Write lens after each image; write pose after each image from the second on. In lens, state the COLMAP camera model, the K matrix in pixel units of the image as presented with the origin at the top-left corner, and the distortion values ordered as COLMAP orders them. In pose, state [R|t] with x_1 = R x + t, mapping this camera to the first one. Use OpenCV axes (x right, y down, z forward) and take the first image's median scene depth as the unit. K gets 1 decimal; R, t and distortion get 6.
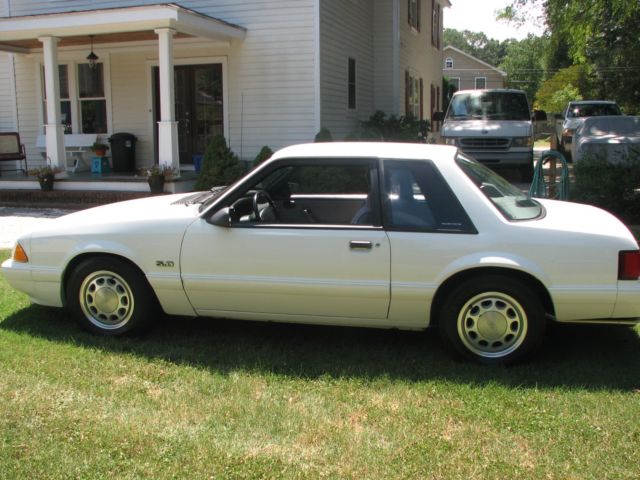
lens RADIAL K [[689.0, 0, 316.4], [0, 689.0, 241.7], [0, 0, 1]] dist [-0.205984, 0.308856]
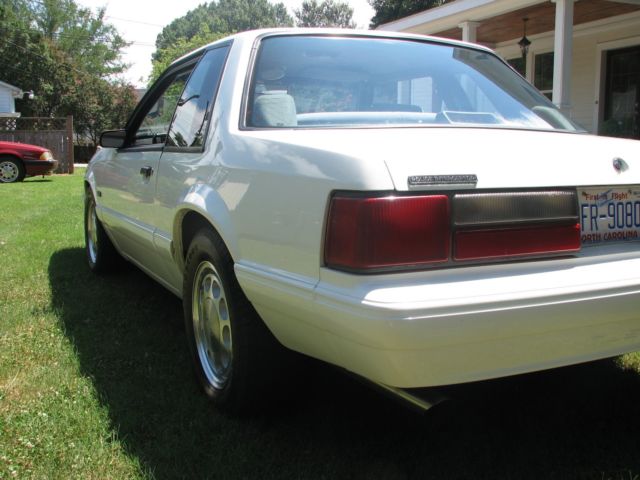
lens RADIAL K [[689.0, 0, 316.4], [0, 689.0, 241.7], [0, 0, 1]] dist [-0.205984, 0.308856]
pose [[0.635793, 0.113830, -0.763420, 0.653785], [-0.142519, 0.989372, 0.028828, 0.027964], [0.758588, 0.090474, 0.645259, 0.644715]]
